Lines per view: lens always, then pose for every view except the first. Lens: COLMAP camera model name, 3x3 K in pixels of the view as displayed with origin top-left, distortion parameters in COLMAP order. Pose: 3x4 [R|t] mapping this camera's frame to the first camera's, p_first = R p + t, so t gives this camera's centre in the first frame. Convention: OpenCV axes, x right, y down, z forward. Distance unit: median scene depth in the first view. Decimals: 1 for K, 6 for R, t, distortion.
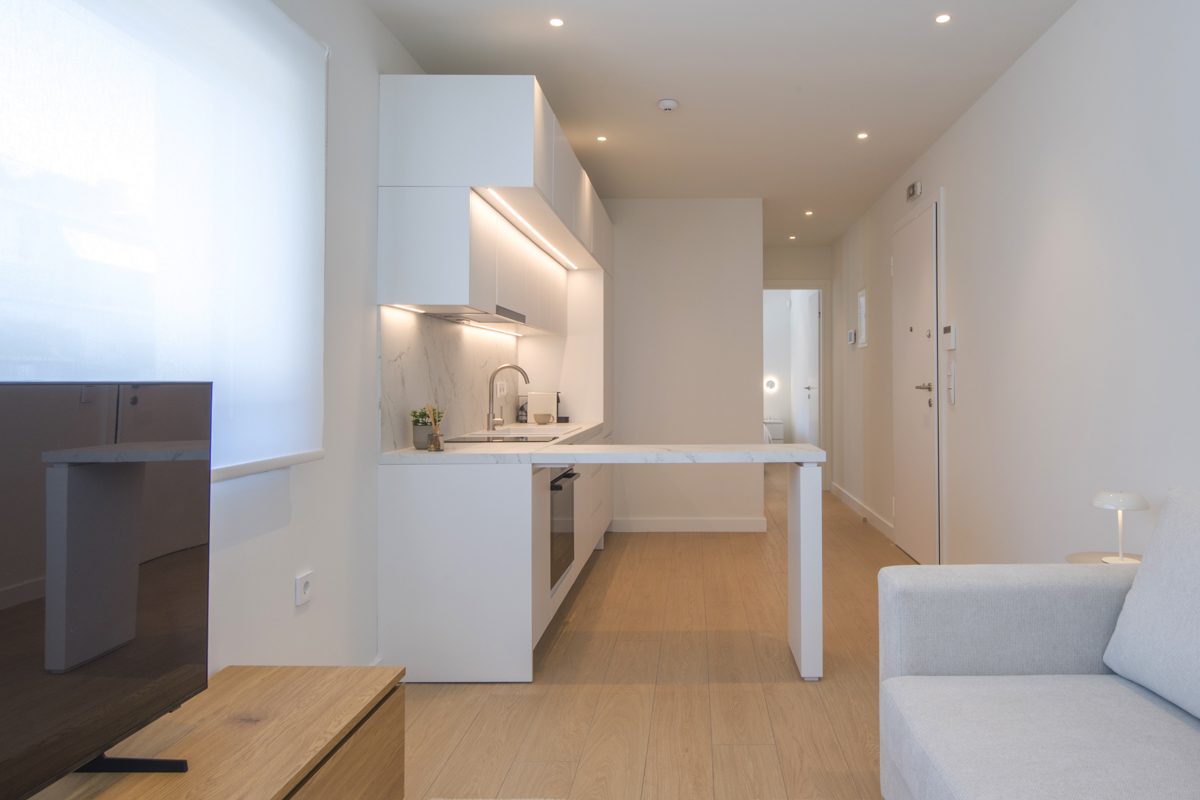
lens RADIAL K [[811.0, 0, 706.1], [0, 811.0, 363.3], [0, 0, 1]] dist [-0.002990, -0.002672]
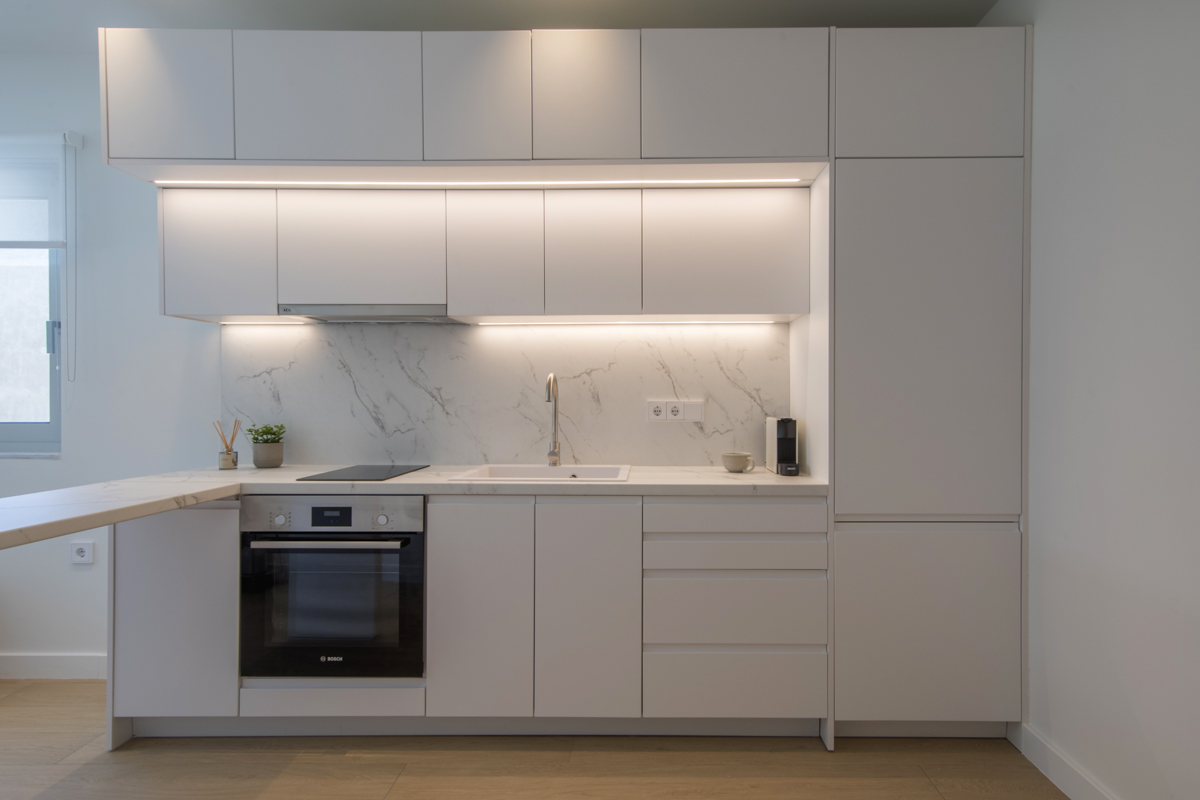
lens RADIAL K [[681.6, 0, 634.5], [0, 681.6, 402.0], [0, 0, 1]] dist [0.019832, 0.000051]
pose [[-0.037571, 0.006044, -0.999276, 0.363559], [0.019777, 0.999790, 0.005303, 0.026399], [0.999098, -0.019563, -0.037682, 1.182652]]
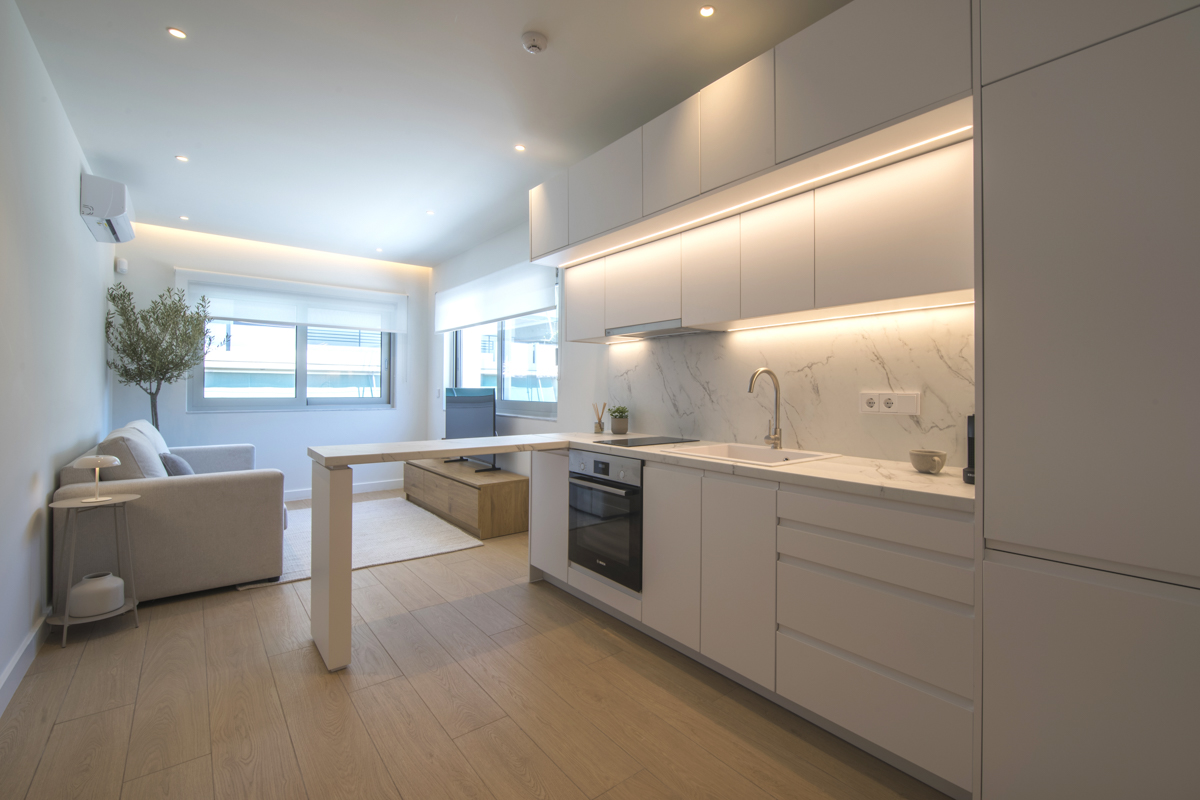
lens RADIAL K [[518.8, 0, 645.0], [0, 518.8, 391.5], [0, 0, 1]] dist [0.012830, -0.008151]
pose [[-0.767066, -0.002943, -0.641562, 0.189597], [0.007961, 0.999869, -0.014105, 0.033550], [0.641519, -0.015927, -0.766942, 1.425307]]
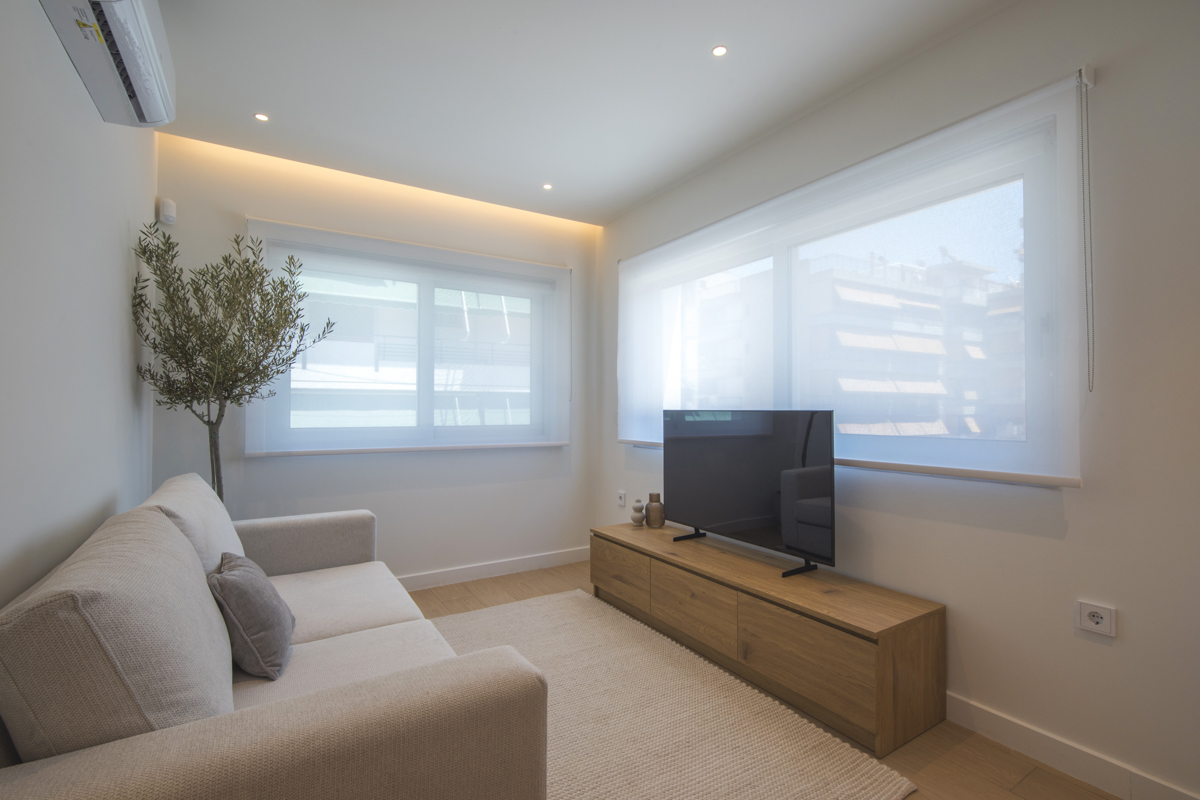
lens RADIAL K [[546.4, 0, 633.5], [0, 546.4, 405.5], [0, 0, 1]] dist [0.002010, -0.000411]
pose [[-0.839135, -0.004560, -0.543904, 0.211417], [0.012128, 0.999559, -0.027091, 0.017567], [0.543788, -0.029330, -0.838710, 0.776793]]
